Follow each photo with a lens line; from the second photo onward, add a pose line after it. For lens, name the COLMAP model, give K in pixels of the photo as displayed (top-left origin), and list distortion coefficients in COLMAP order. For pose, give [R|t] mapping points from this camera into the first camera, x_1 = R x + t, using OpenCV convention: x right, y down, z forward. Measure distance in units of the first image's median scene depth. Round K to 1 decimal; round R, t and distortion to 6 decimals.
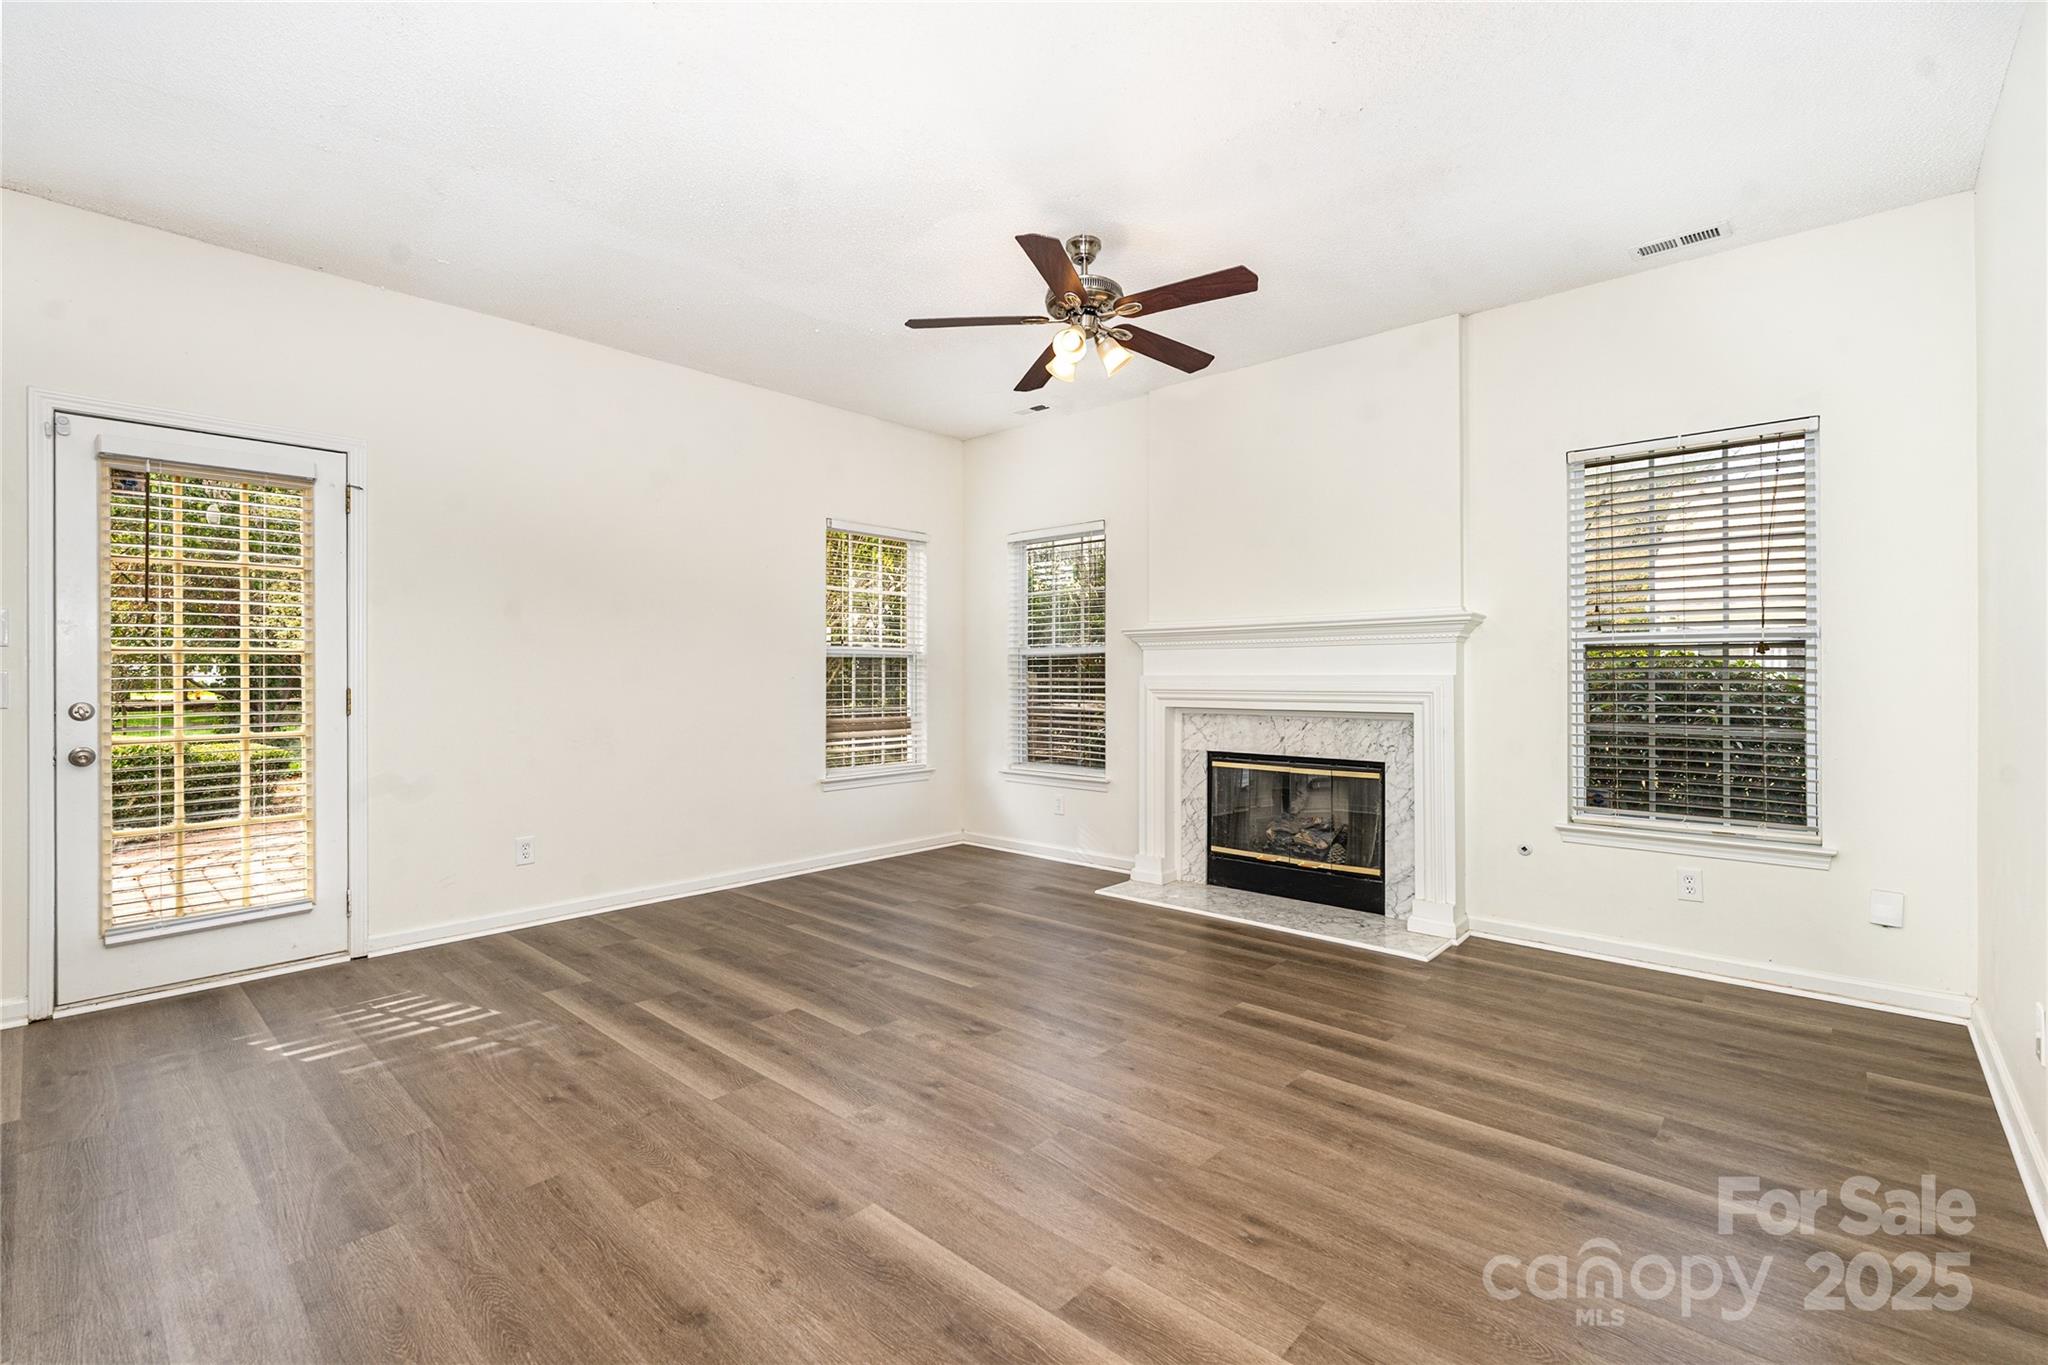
lens RADIAL K [[889.3, 0, 1024.0], [0, 889.3, 682.5], [0, 0, 1]] dist [0.000718, 0.000197]
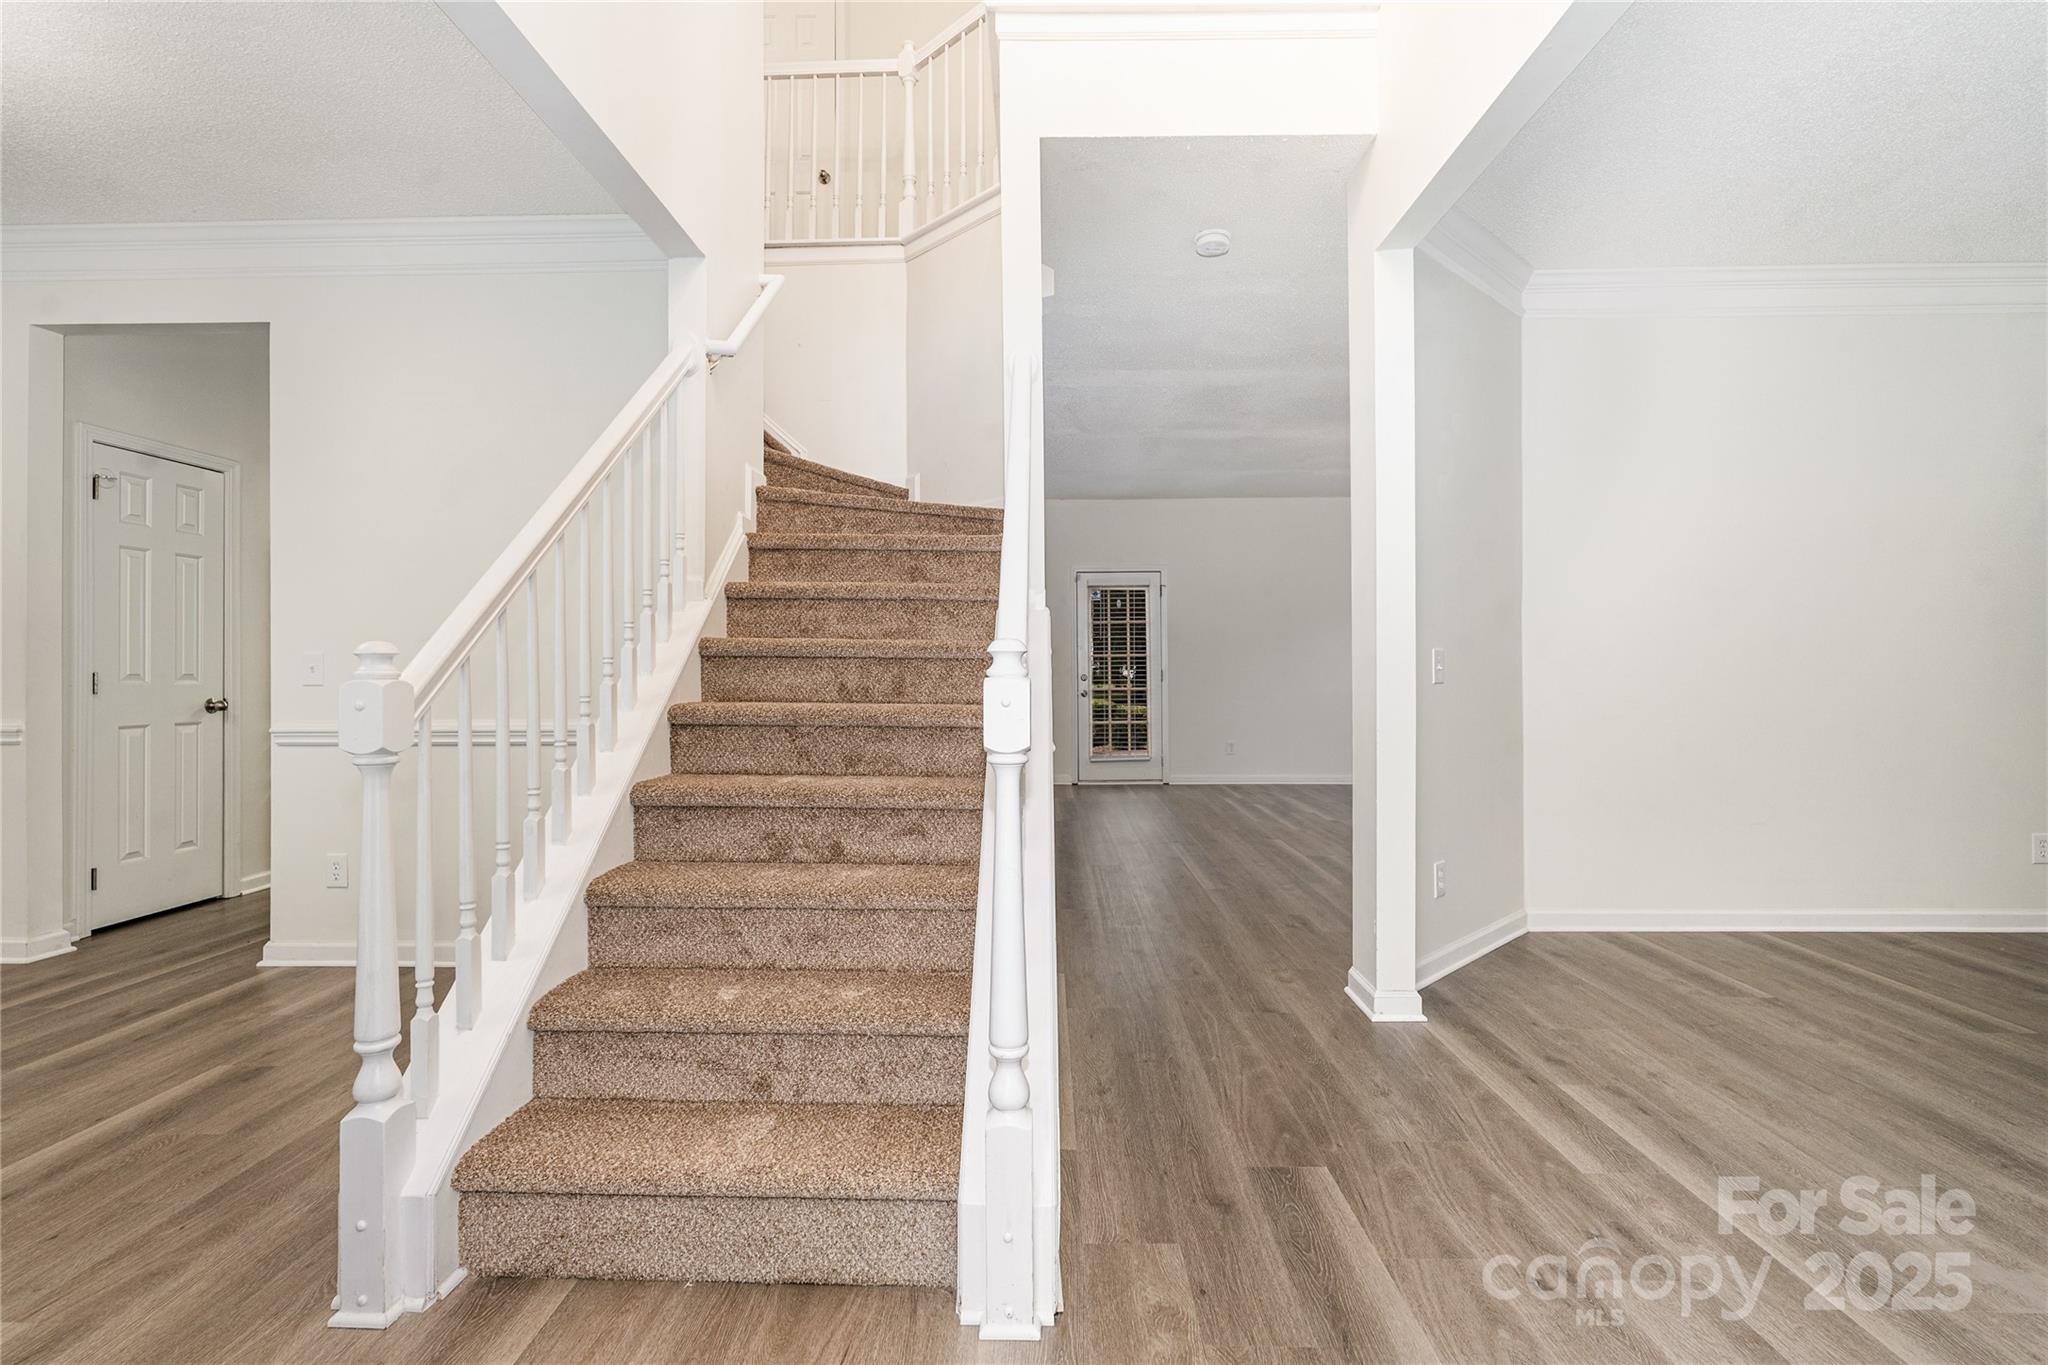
lens RADIAL K [[919.8, 0, 1024.0], [0, 919.8, 682.5], [0, 0, 1]] dist [-0.000052, -0.000068]
pose [[0.658161, 0.007264, -0.752842, 0.978814], [0.000948, 0.999945, 0.010477, 0.018395], [0.752877, -0.007609, 0.658118, -1.031622]]
